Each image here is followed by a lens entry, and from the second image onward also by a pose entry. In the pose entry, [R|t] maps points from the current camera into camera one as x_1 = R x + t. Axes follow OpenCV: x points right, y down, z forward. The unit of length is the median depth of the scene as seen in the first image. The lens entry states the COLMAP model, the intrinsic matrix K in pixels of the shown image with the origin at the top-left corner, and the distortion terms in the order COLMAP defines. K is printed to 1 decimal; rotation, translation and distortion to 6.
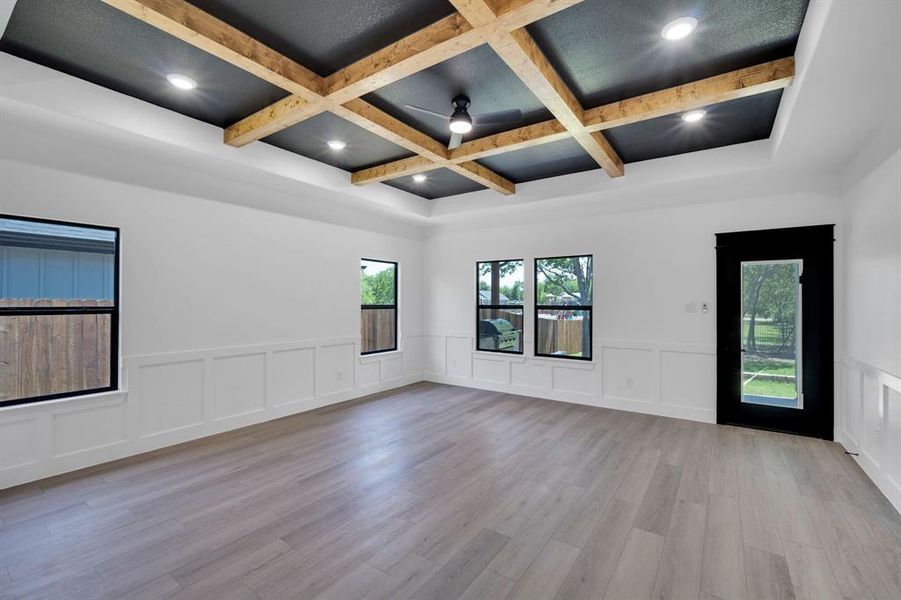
lens RADIAL K [[399.2, 0, 454.0], [0, 399.2, 296.7], [0, 0, 1]] dist [-0.003533, 0.000429]
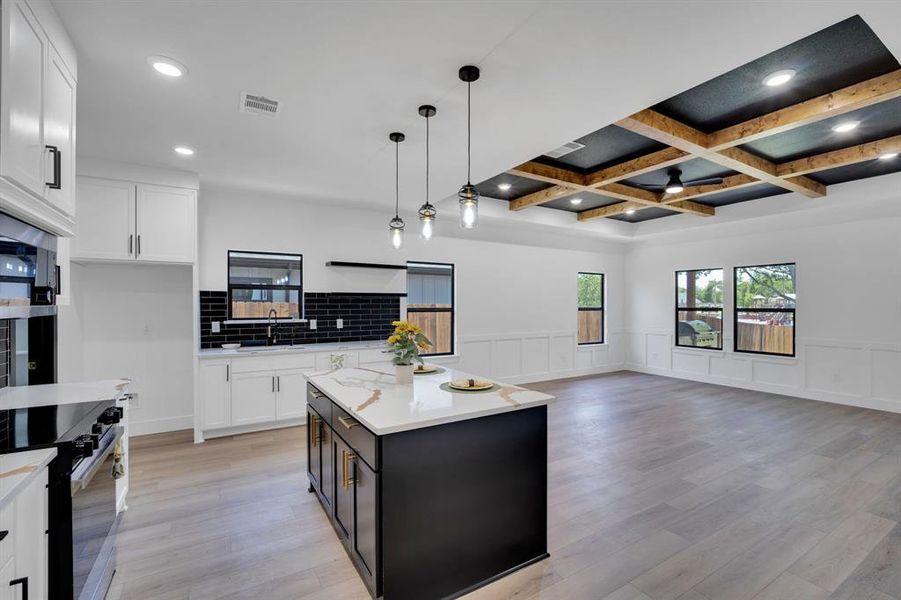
lens RADIAL K [[397.6, 0, 454.1], [0, 397.6, 303.7], [0, 0, 1]] dist [-0.001673, 0.000360]
pose [[0.913568, -0.001783, -0.406682, -0.066922], [0.005872, 0.999944, 0.008807, -0.005415], [0.406644, -0.010434, 0.913527, -0.358330]]
